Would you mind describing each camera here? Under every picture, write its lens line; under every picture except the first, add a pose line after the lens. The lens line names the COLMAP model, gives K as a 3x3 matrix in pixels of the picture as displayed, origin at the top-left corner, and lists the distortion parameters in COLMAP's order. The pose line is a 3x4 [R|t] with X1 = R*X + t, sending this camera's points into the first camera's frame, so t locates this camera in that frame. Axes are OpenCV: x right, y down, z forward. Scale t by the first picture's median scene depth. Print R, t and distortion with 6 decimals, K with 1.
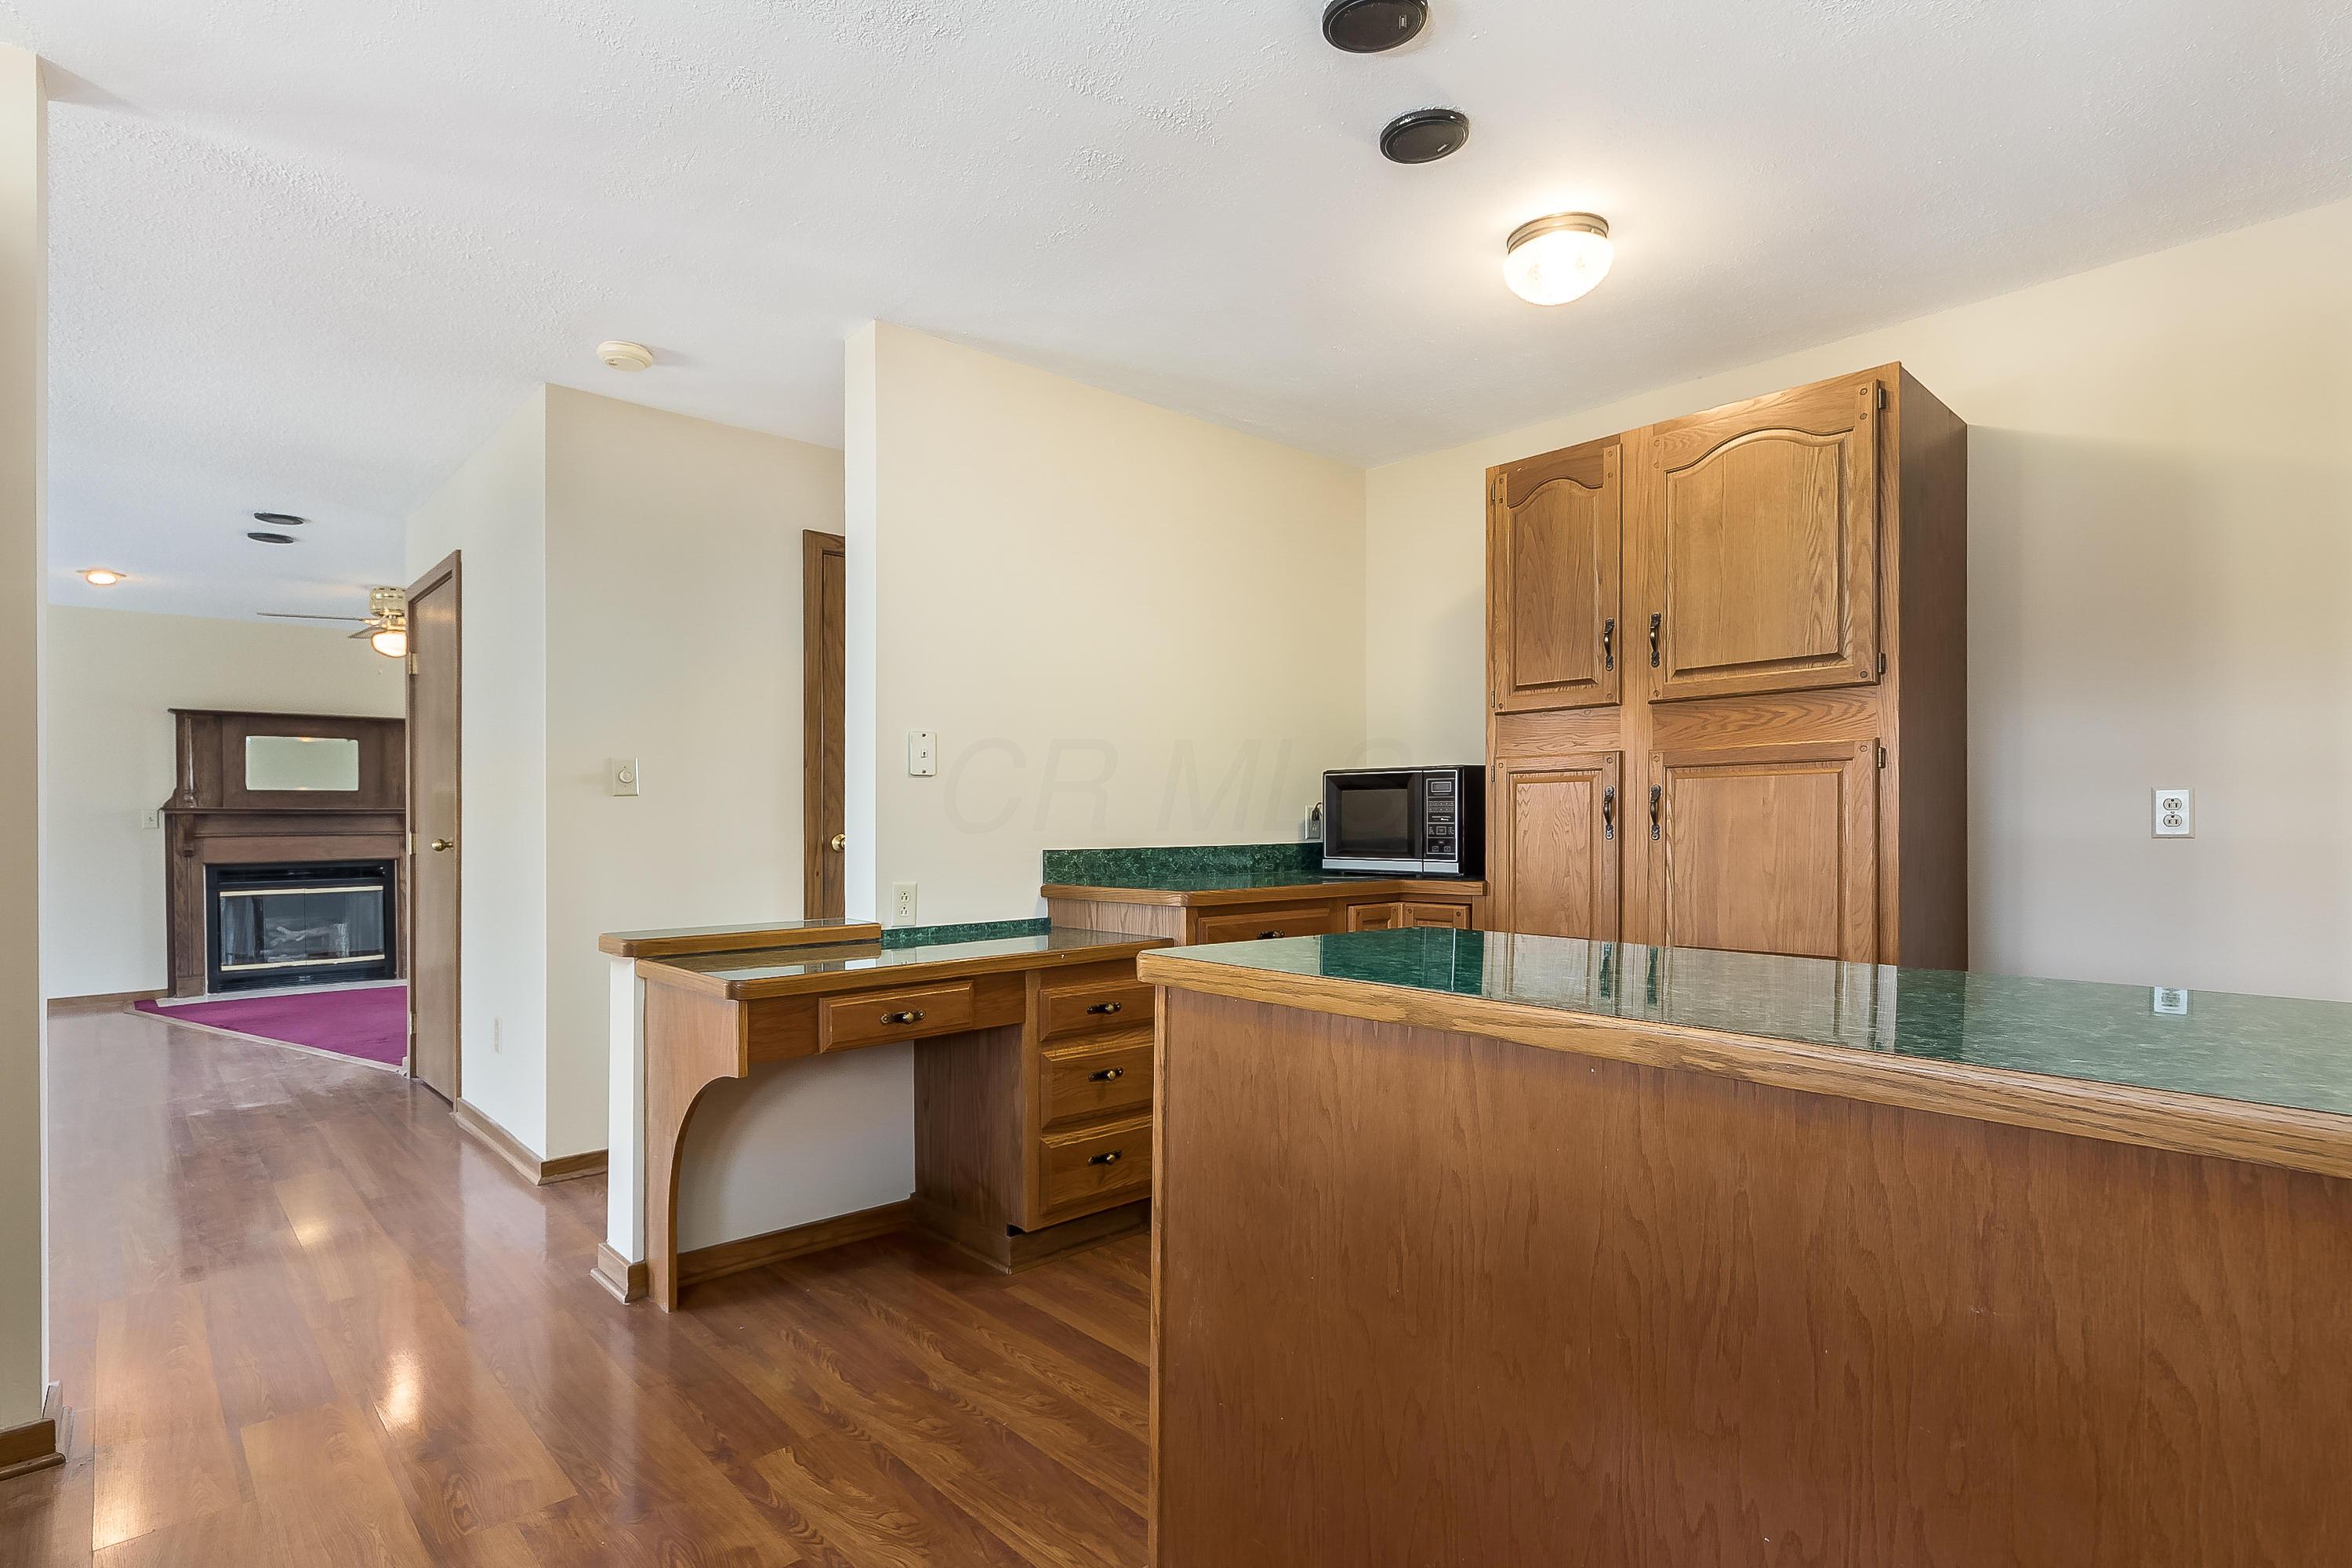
lens RADIAL K [[1164.8, 0, 1152.9], [0, 1164.8, 817.8], [0, 0, 1]] dist [0.006103, 0.000005]
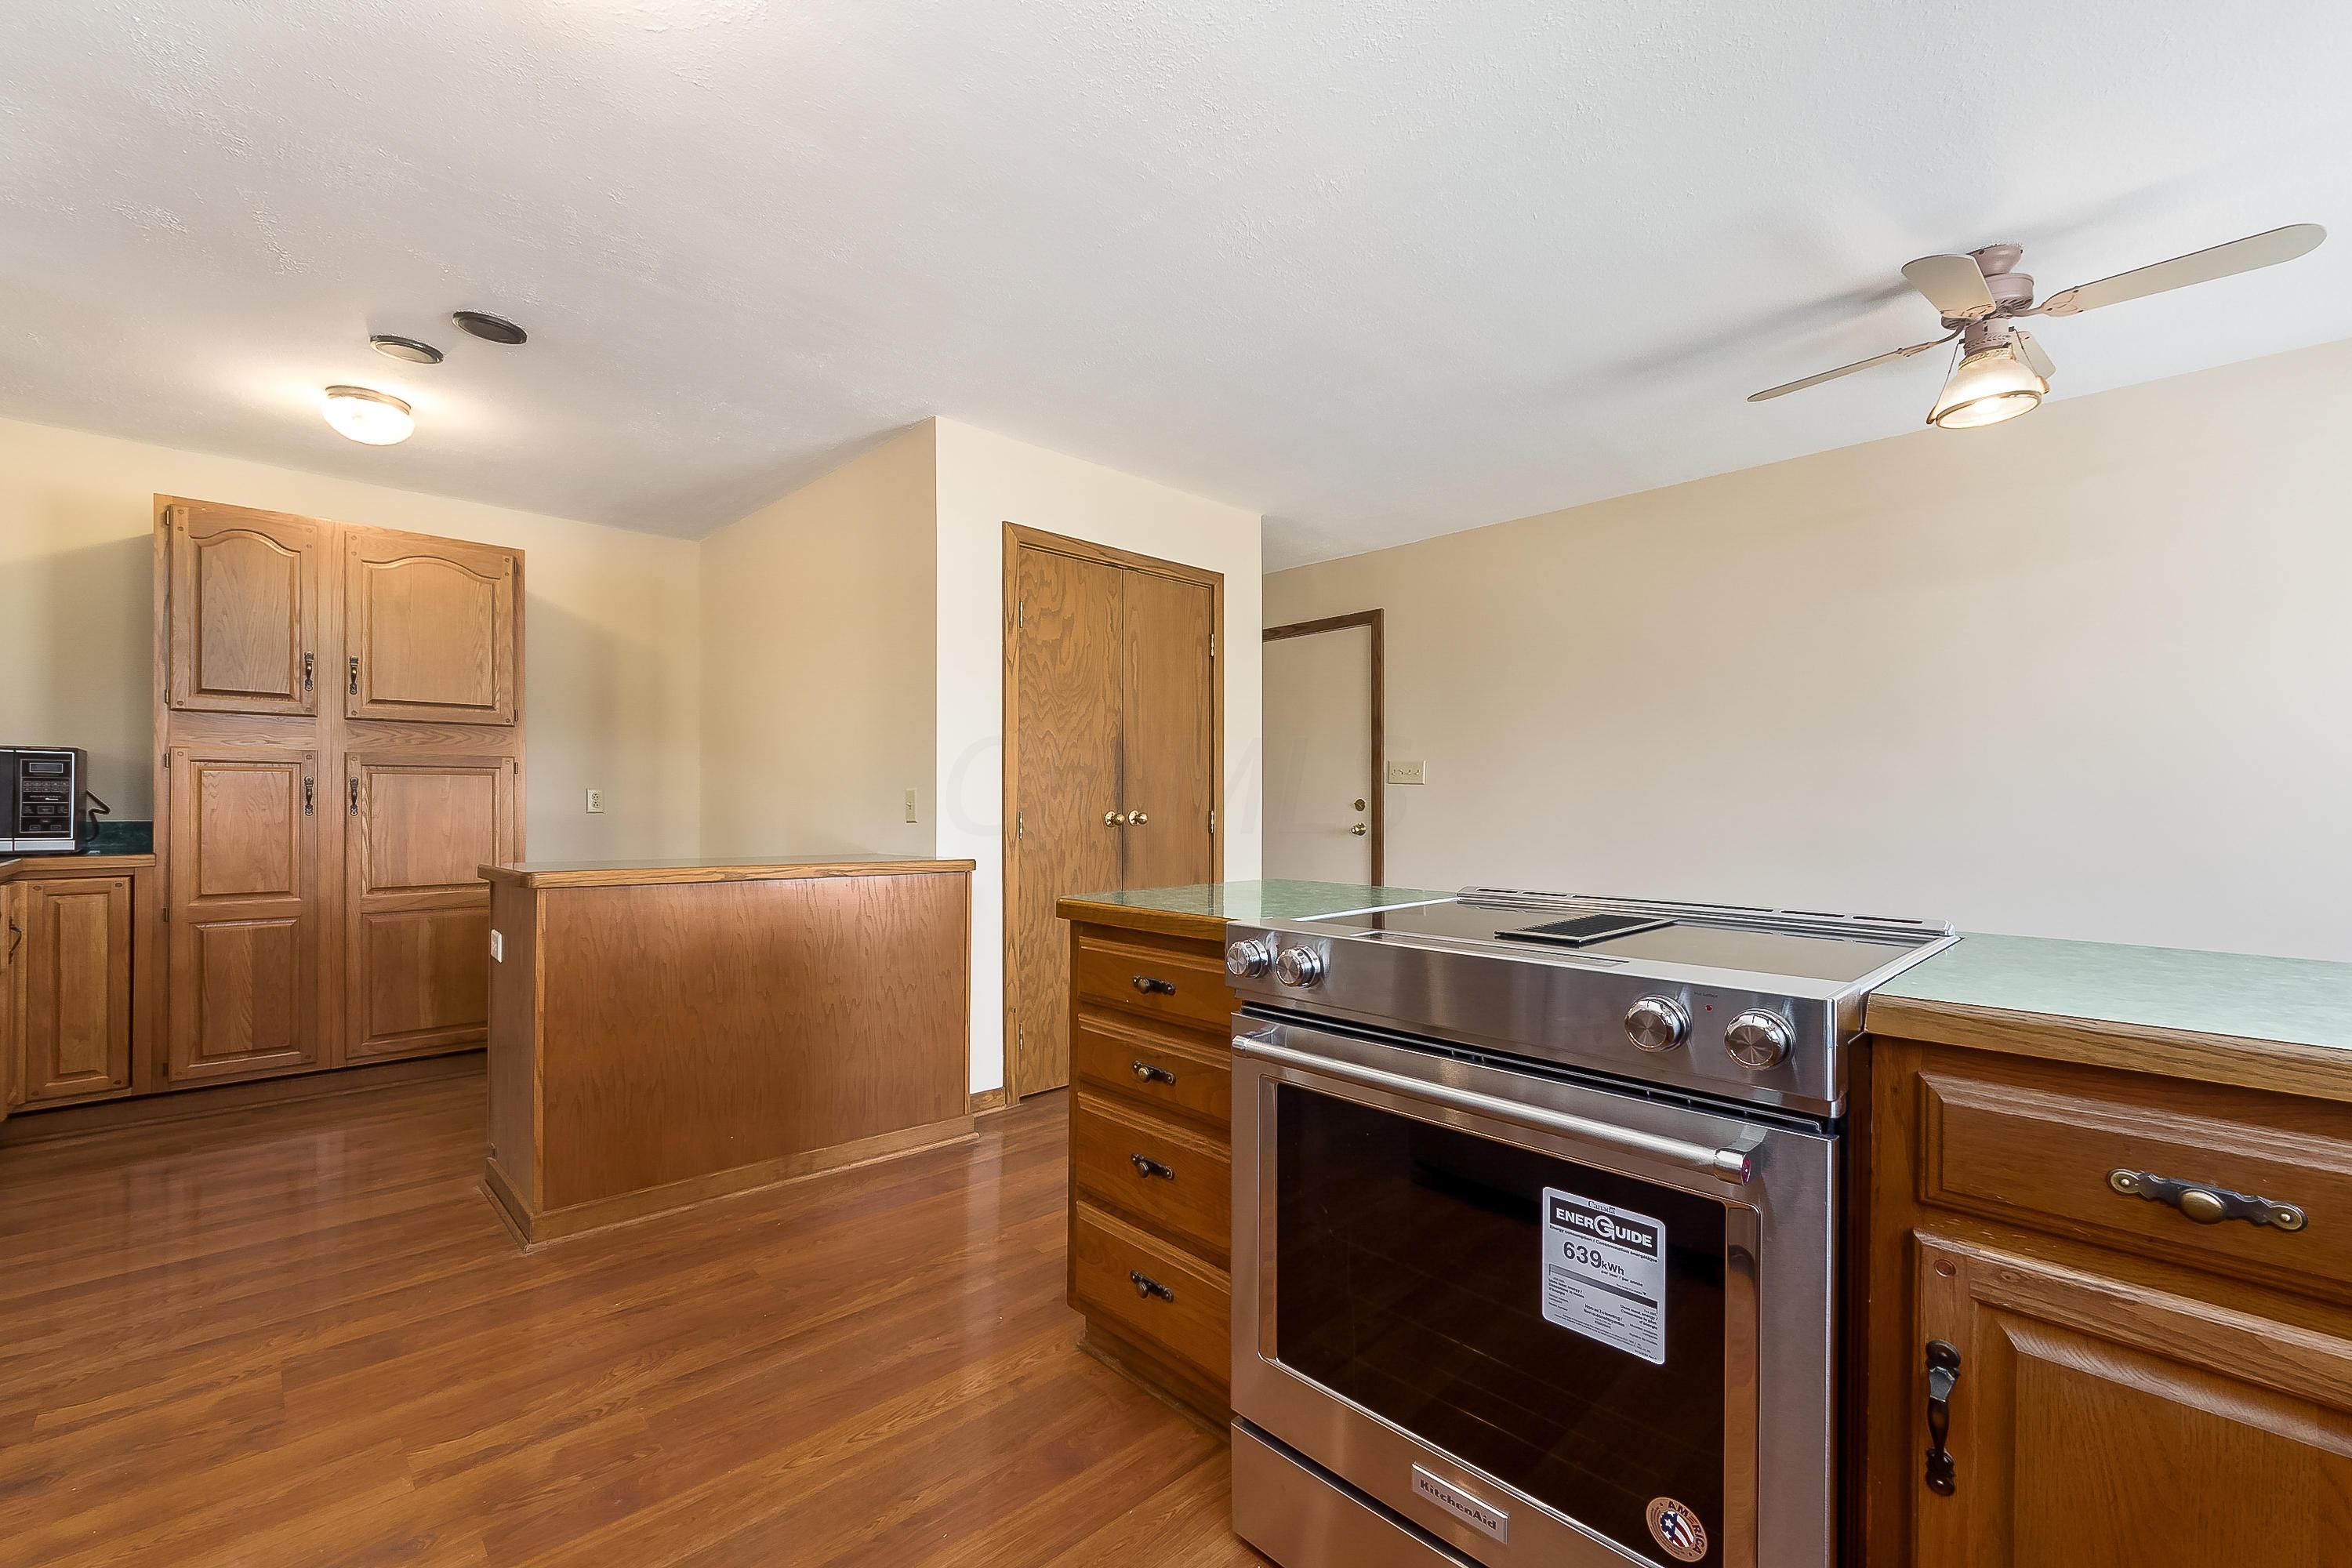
lens RADIAL K [[950.3, 0, 1175.7], [0, 950.3, 802.8], [0, 0, 1]] dist [-0.000940, 0.000030]
pose [[-0.031419, 0.009564, 0.999461, -0.758966], [-0.006018, 0.999934, -0.009757, 0.008515], [-0.999488, -0.006321, -0.031359, 0.030611]]
